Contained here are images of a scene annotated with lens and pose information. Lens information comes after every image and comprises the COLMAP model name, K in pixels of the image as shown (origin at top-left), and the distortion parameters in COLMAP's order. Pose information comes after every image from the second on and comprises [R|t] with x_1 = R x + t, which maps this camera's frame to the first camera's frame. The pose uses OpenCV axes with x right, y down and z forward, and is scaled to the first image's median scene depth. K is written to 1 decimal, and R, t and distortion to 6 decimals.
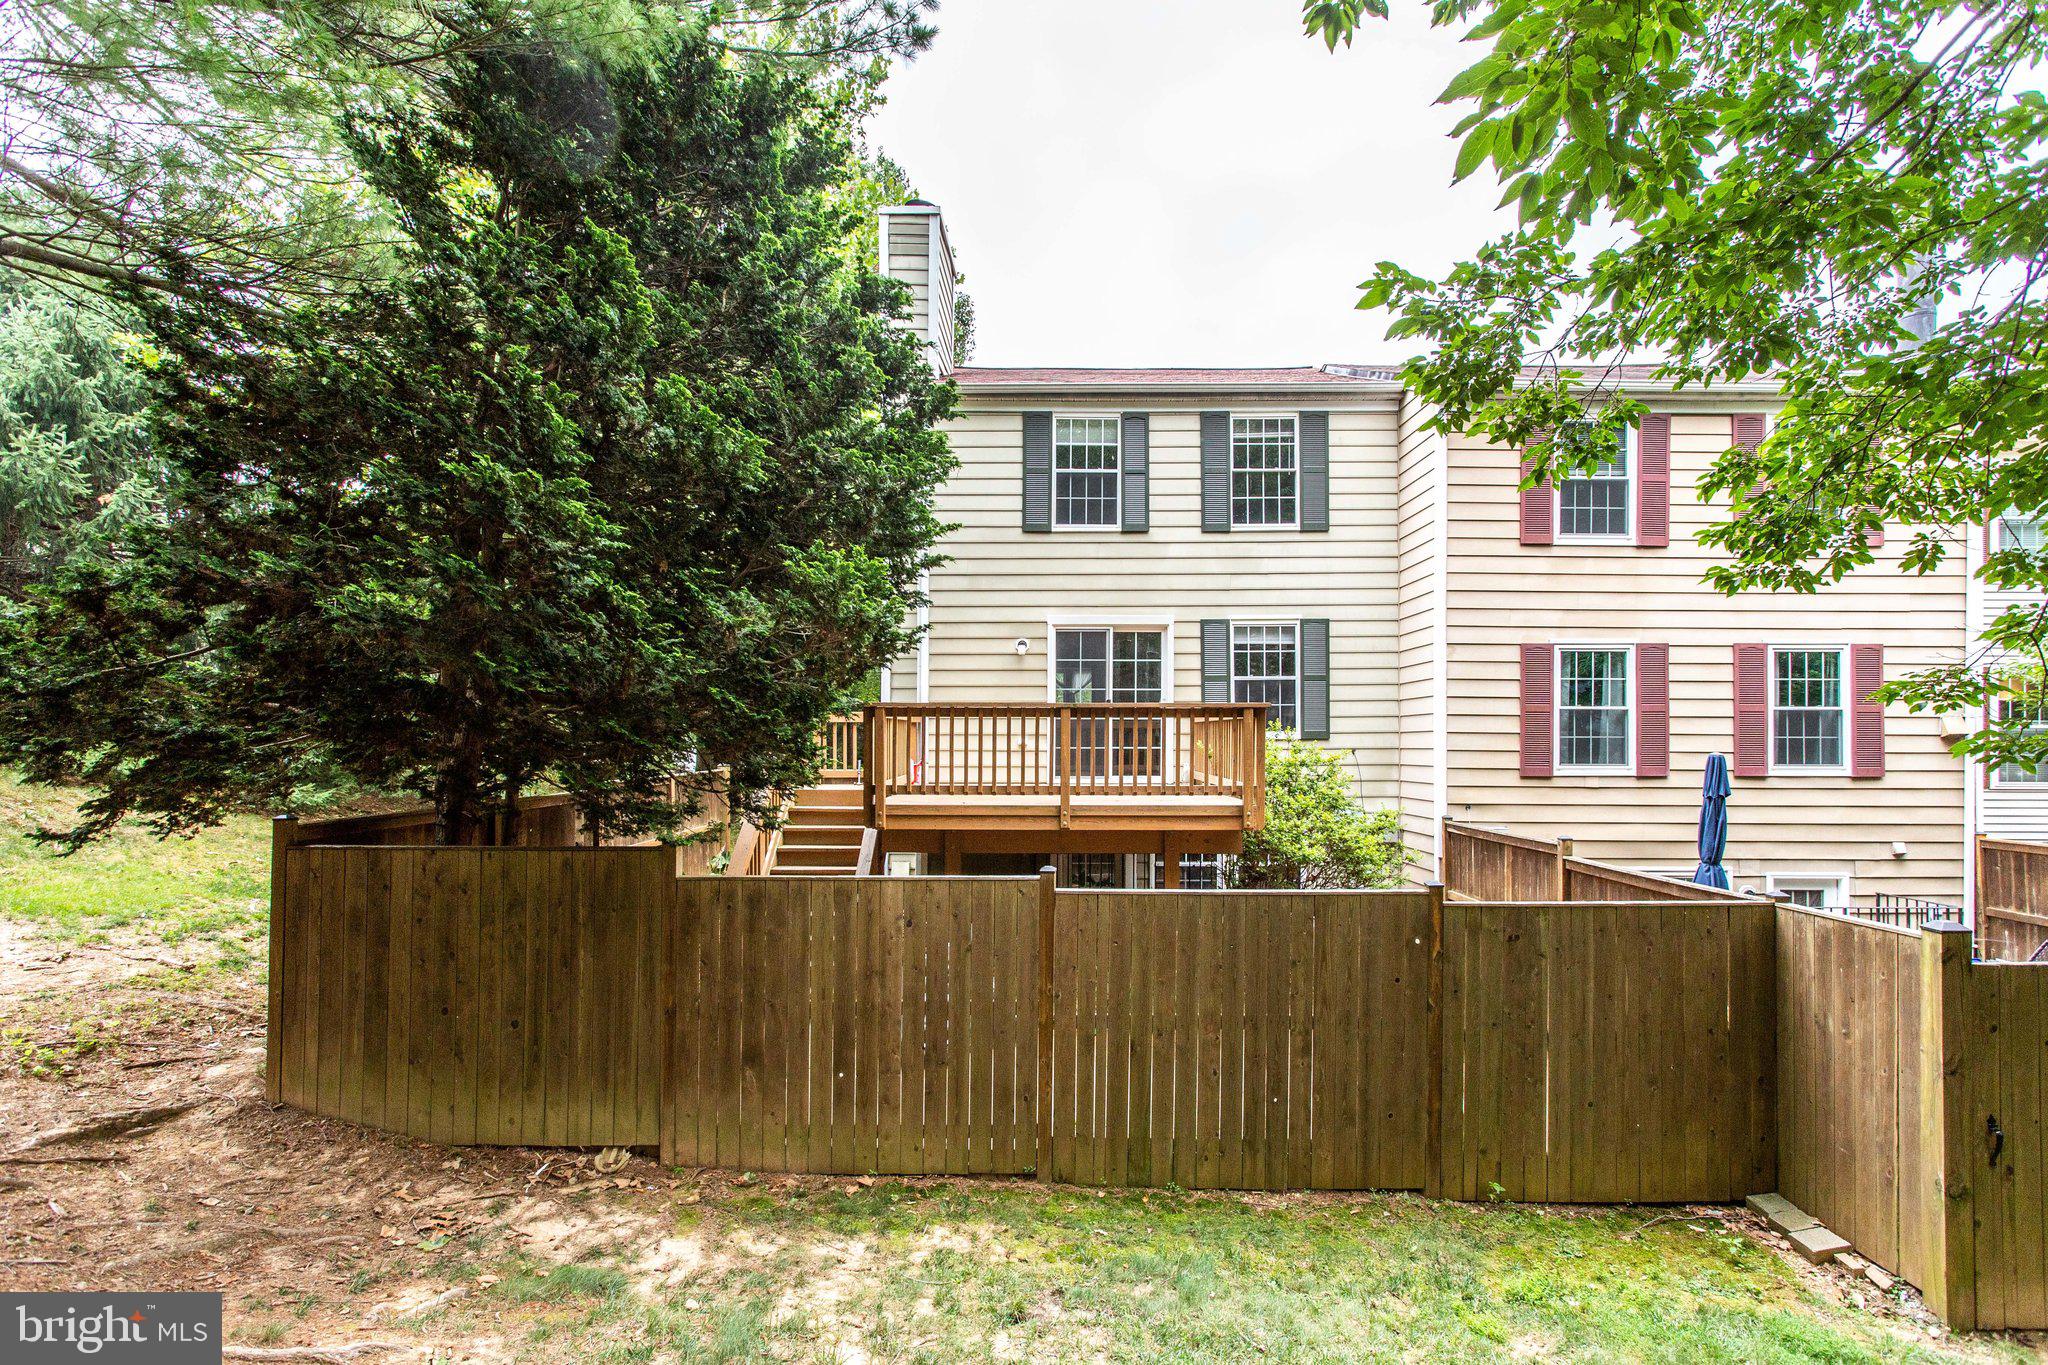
lens RADIAL K [[991.1, 0, 1026.5], [0, 991.1, 730.4], [0, 0, 1]] dist [0.003368, 0.001235]
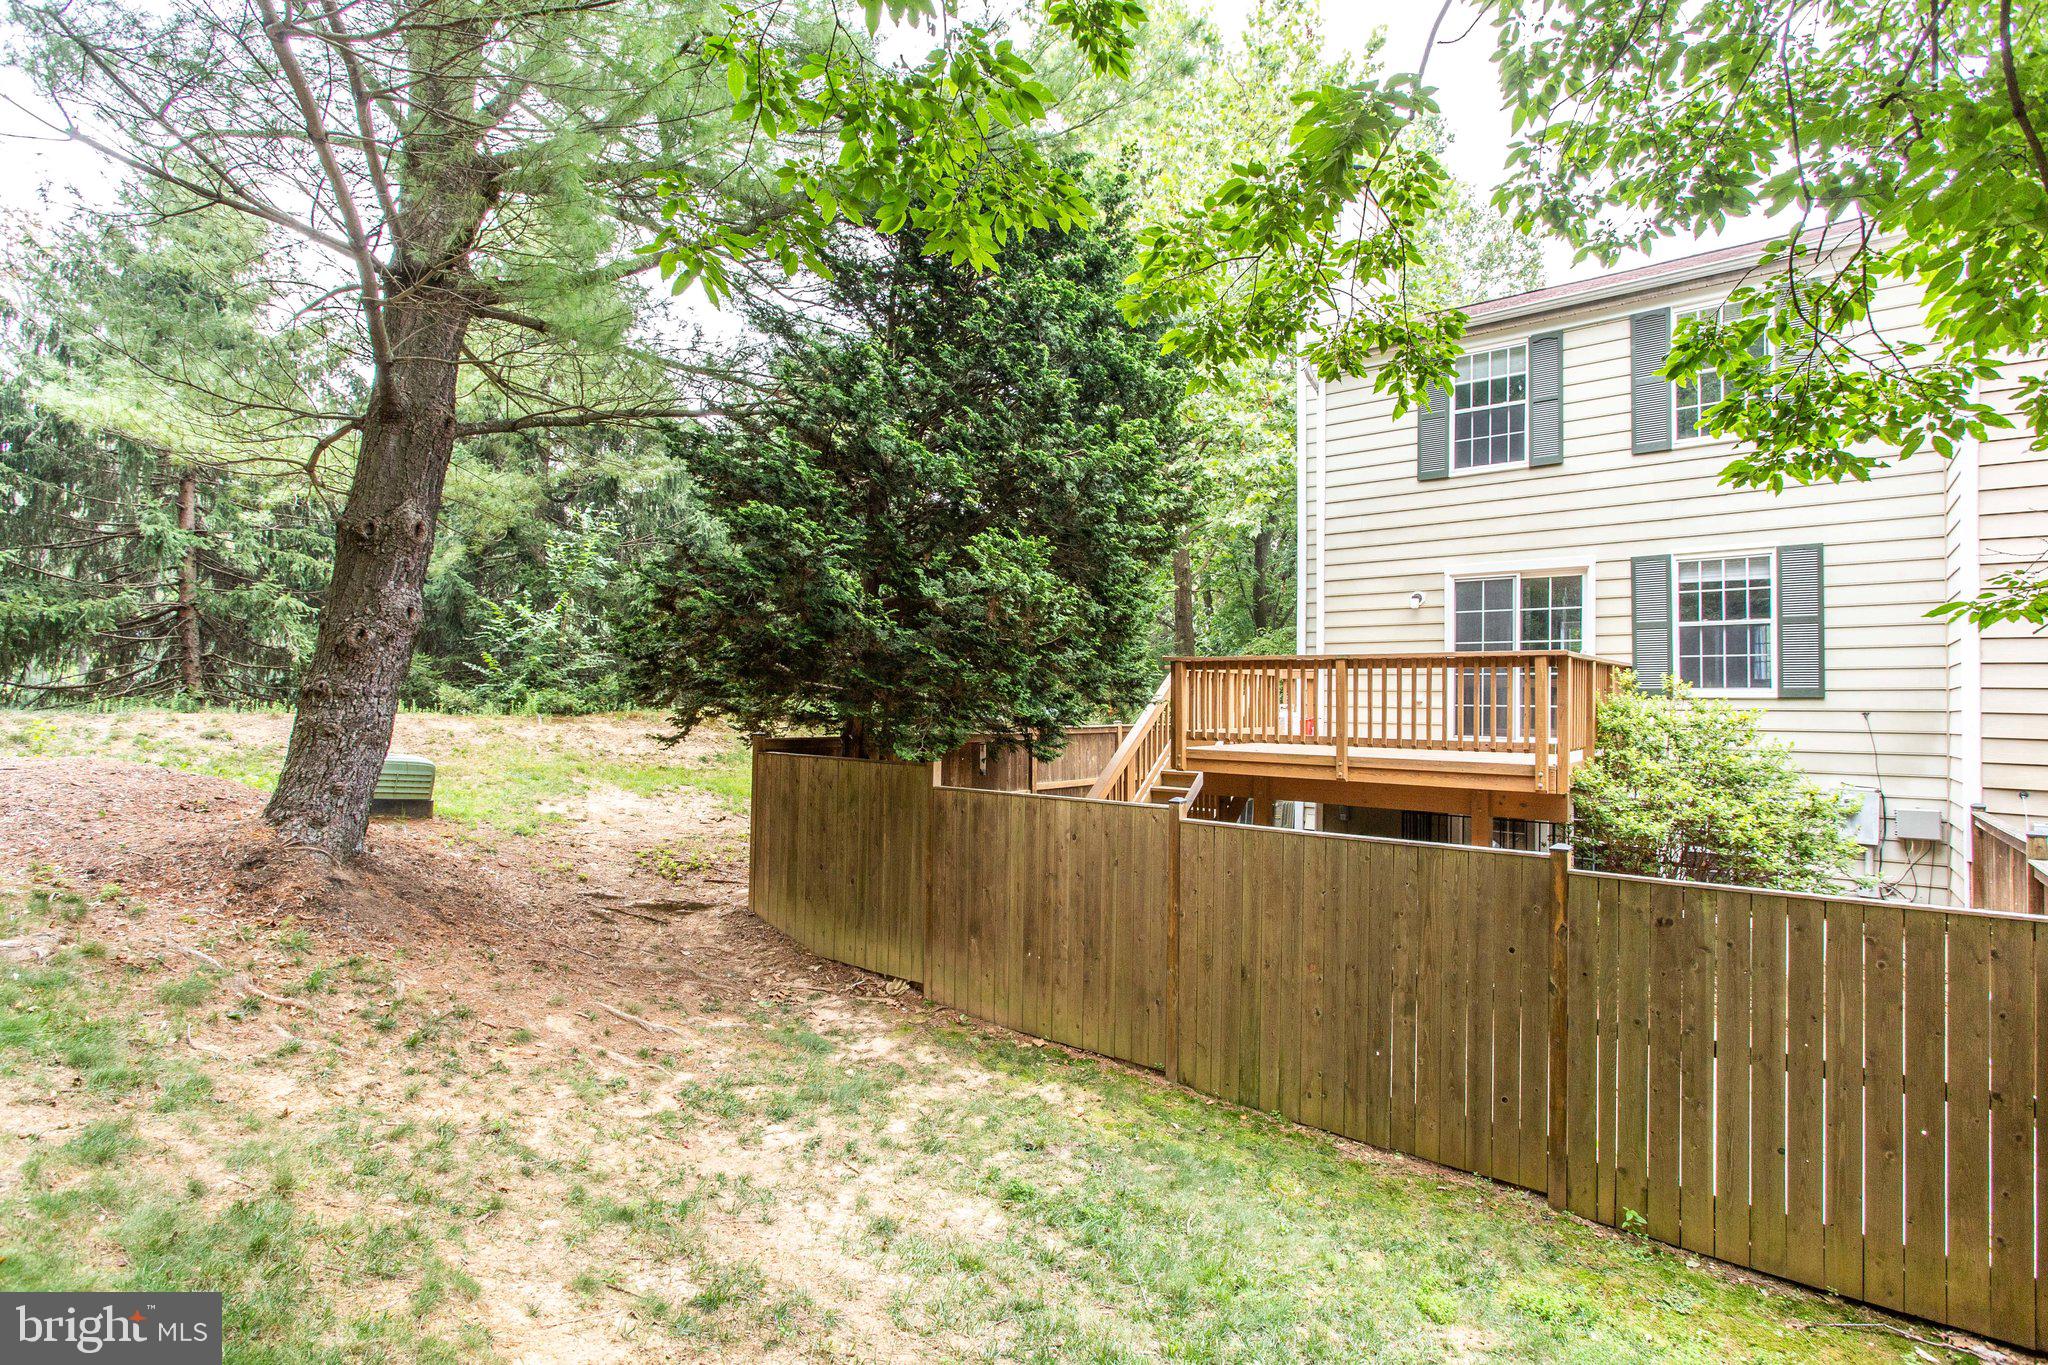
lens RADIAL K [[990.2, 0, 1024.0], [0, 990.2, 682.5], [0, 0, 1]] dist [-0.002810, 0.000919]
pose [[0.785294, -0.002386, -0.619118, 0.577857], [-0.008064, 0.999868, -0.014082, 0.024512], [0.619070, 0.016052, 0.785172, 0.016000]]
